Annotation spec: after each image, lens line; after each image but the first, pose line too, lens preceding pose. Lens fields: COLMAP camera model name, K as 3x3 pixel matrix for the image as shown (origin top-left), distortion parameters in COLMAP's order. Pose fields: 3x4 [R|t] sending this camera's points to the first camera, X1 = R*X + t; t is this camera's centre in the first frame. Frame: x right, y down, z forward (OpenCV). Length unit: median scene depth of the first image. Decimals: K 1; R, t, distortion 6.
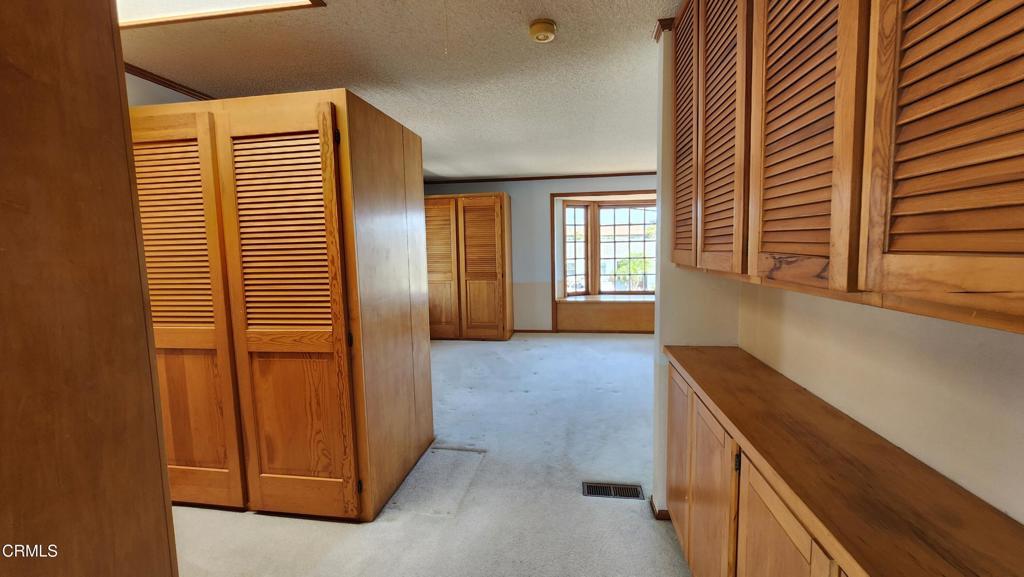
lens RADIAL K [[462.4, 0, 519.4], [0, 462.4, 291.7], [0, 0, 1]] dist [-0.003049, 0.000466]
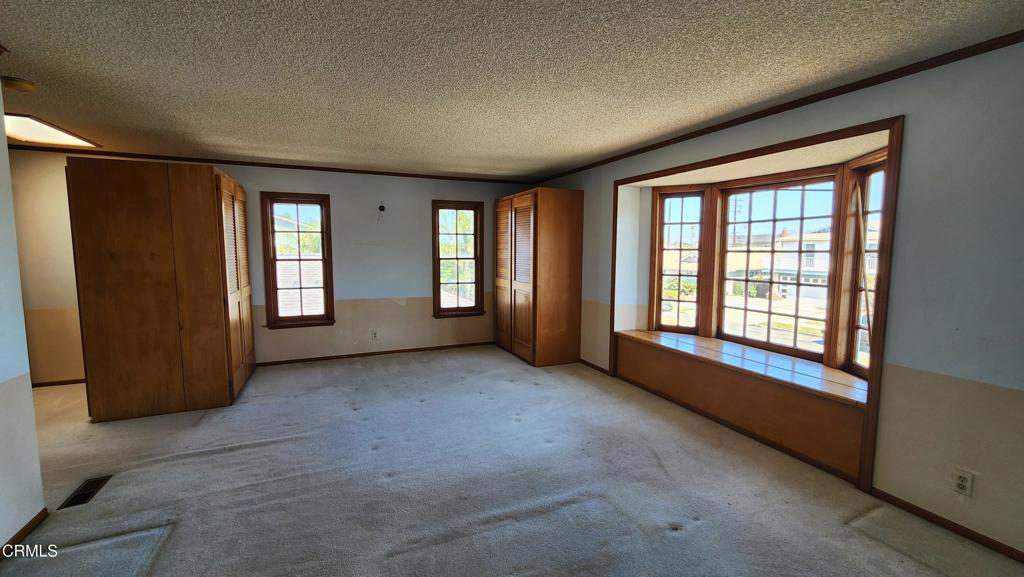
lens RADIAL K [[462.4, 0, 519.4], [0, 462.4, 291.7], [0, 0, 1]] dist [-0.003049, 0.000466]
pose [[0.496658, 0.105518, -0.861508, 0.573826], [-0.099076, 0.992987, 0.064505, -0.067615], [0.862273, 0.053318, 0.503629, 0.479554]]
